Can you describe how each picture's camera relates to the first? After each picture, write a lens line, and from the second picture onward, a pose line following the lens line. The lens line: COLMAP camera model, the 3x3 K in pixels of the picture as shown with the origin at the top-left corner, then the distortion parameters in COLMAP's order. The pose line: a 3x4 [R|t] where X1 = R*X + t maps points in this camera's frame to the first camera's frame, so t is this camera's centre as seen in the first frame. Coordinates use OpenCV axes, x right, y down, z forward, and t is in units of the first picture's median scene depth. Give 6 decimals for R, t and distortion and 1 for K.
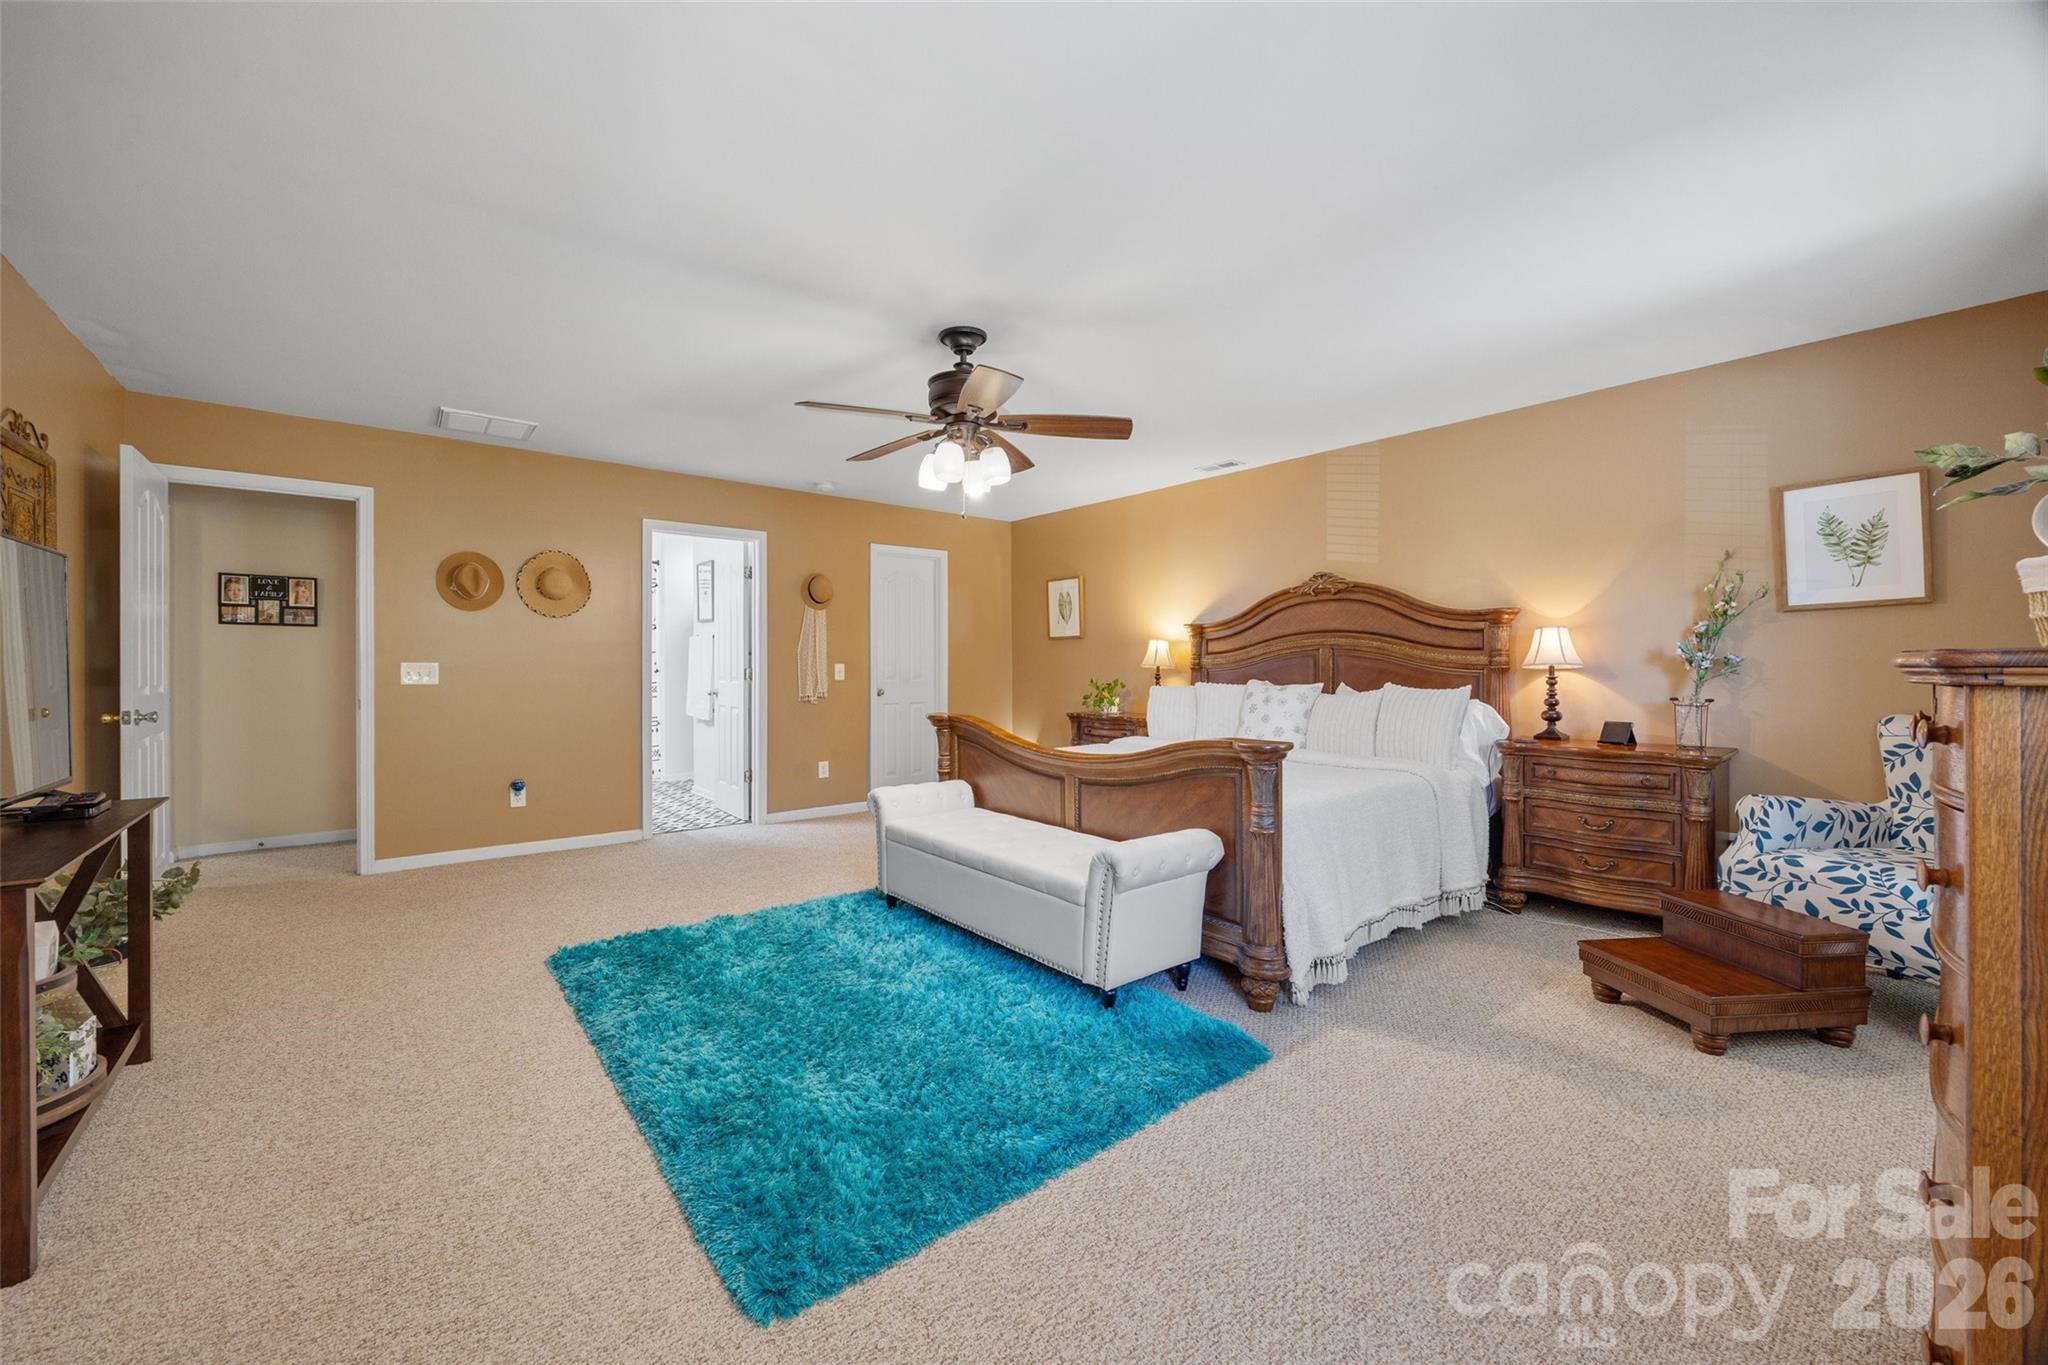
lens RADIAL K [[789.9, 0, 1015.8], [0, 789.9, 674.9], [0, 0, 1]] dist [-0.000620, -0.000218]
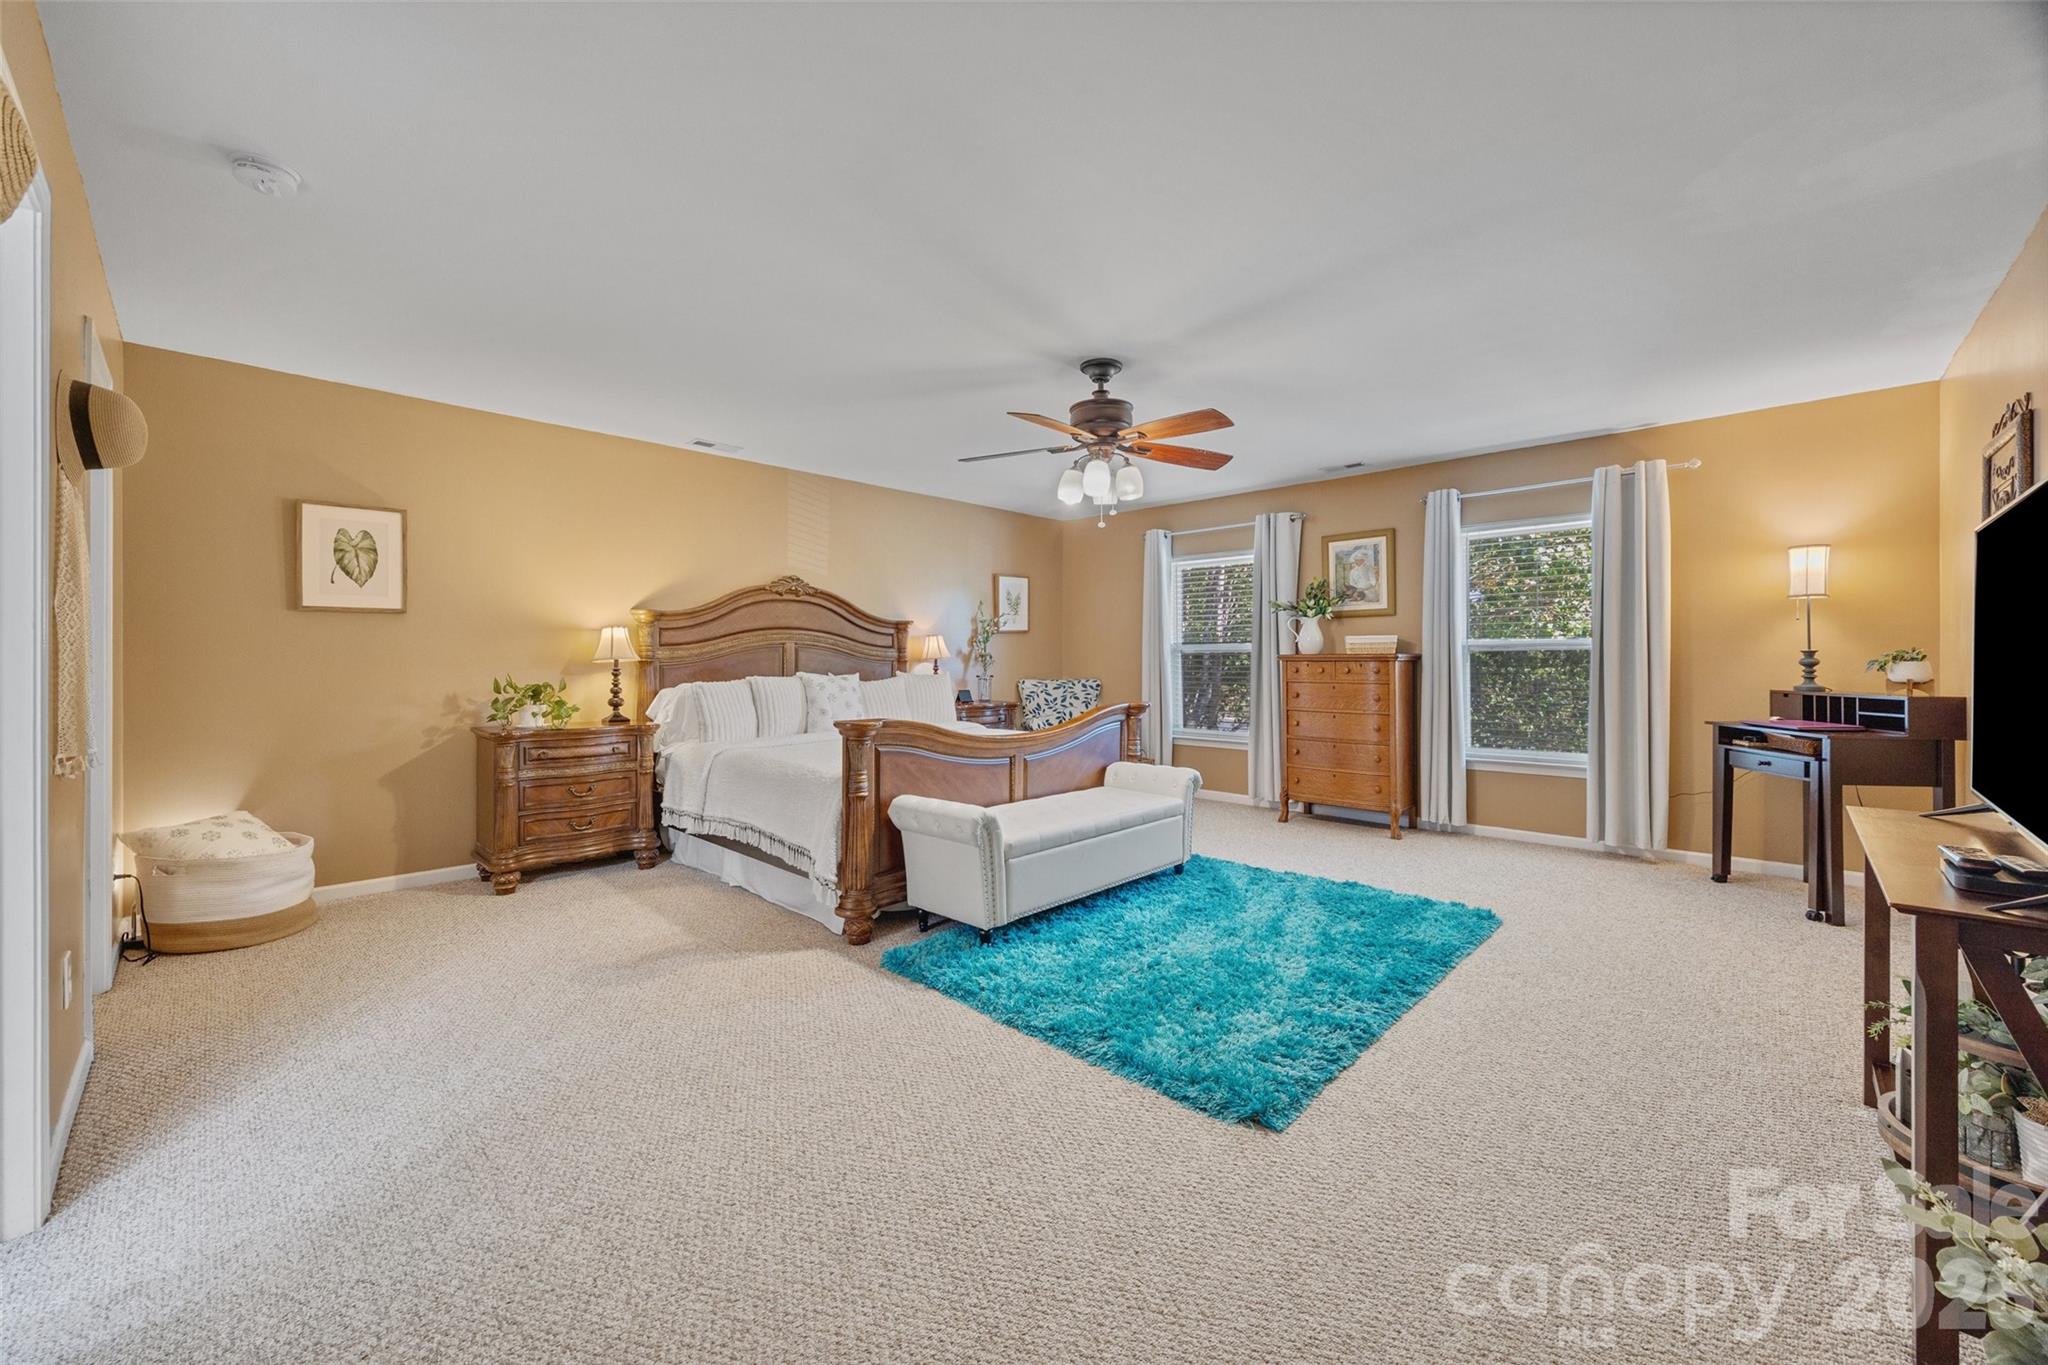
lens RADIAL K [[789.9, 0, 1015.8], [0, 789.9, 674.9], [0, 0, 1]] dist [-0.000620, -0.000218]
pose [[-0.109312, -0.020618, 0.993794, -0.779631], [0.010939, 0.999699, 0.021944, -0.009690], [-0.993947, 0.013270, -0.109053, 0.814116]]
